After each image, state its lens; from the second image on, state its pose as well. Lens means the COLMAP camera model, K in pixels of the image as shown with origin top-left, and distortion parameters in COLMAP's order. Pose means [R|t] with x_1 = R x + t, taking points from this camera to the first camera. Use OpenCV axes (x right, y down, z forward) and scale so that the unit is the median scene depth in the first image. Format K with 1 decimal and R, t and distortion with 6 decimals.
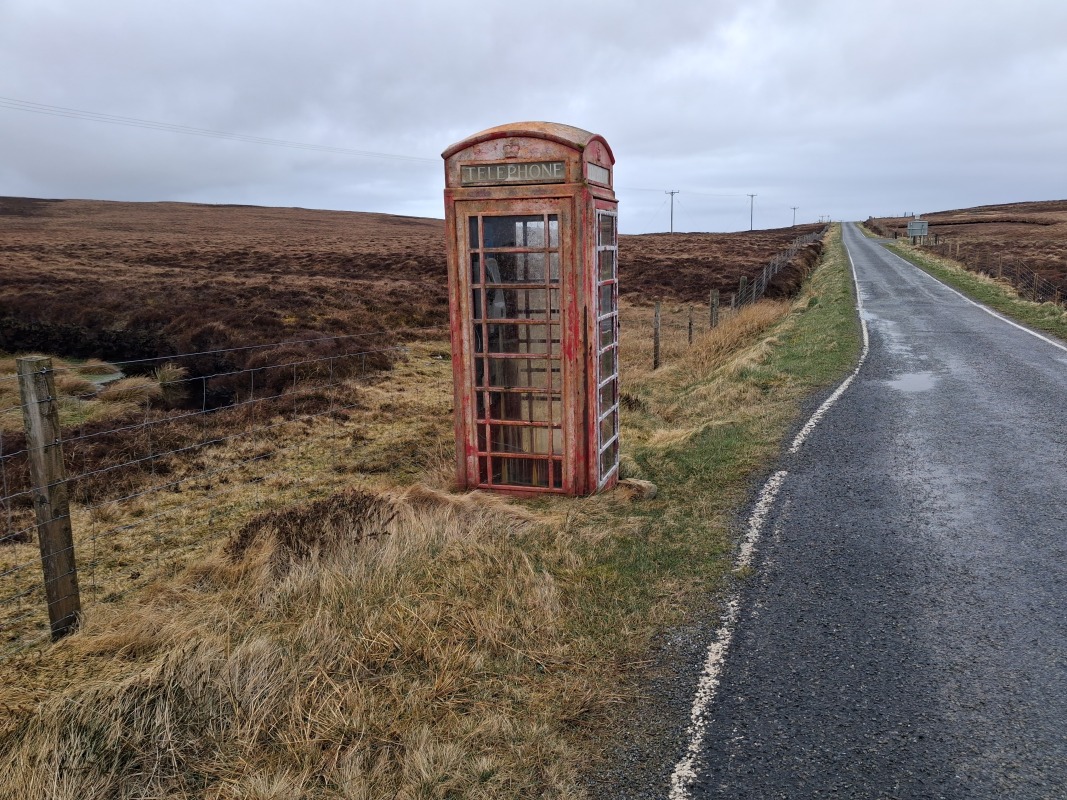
lens RADIAL K [[844.1, 0, 533.4], [0, 844.1, 397.7], [0, 0, 1]] dist [0.001392, -0.038725]
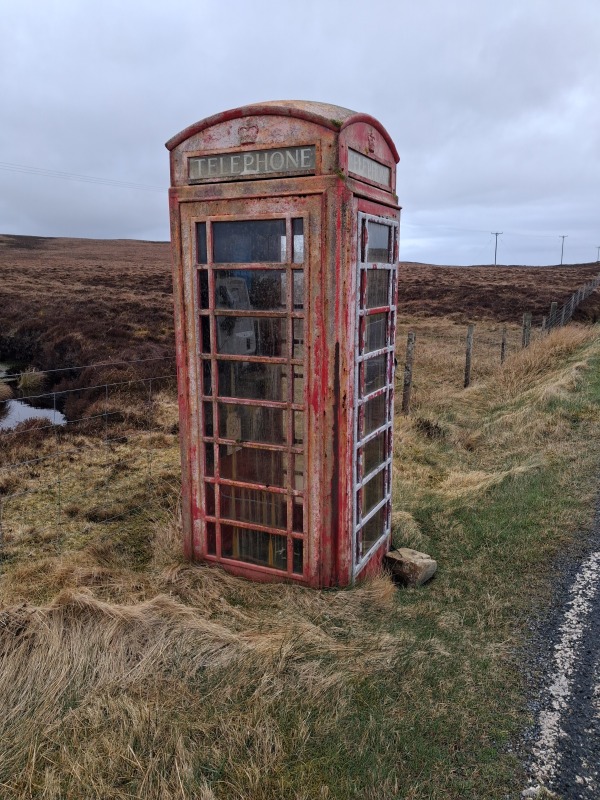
lens RADIAL K [[632.9, 0, 279.1], [0, 632.9, 395.5], [0, 0, 1]] dist [0.001392, -0.038725]
pose [[0.986479, 0.043684, -0.157957, 0.091612], [-0.041784, 0.999009, 0.015331, -0.061873], [0.158470, -0.008523, 0.987327, 0.399909]]
